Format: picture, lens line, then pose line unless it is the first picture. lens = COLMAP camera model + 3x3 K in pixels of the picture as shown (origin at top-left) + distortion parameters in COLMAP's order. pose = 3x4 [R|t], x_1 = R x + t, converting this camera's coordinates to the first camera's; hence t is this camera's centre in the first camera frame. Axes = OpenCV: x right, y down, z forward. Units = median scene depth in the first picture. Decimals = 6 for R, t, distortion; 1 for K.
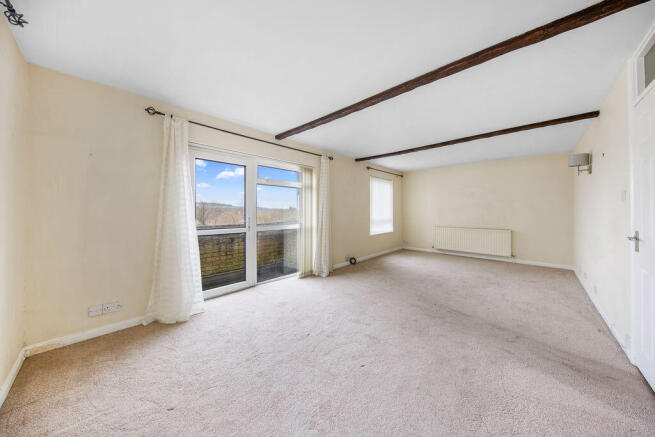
lens RADIAL K [[217.0, 0, 327.5], [0, 217.0, 209.6], [0, 0, 1]] dist [0.000033, -0.000002]
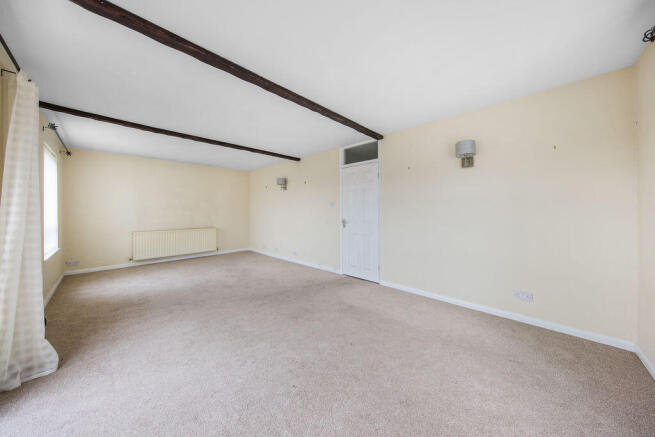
lens RADIAL K [[217.0, 0, 327.5], [0, 217.0, 209.6], [0, 0, 1]] dist [0.000033, -0.000002]
pose [[0.016614, 0.001831, 0.999860, -0.427515], [0.002338, 0.999996, -0.001870, -0.000791], [-0.999859, 0.002369, 0.016610, 0.473643]]
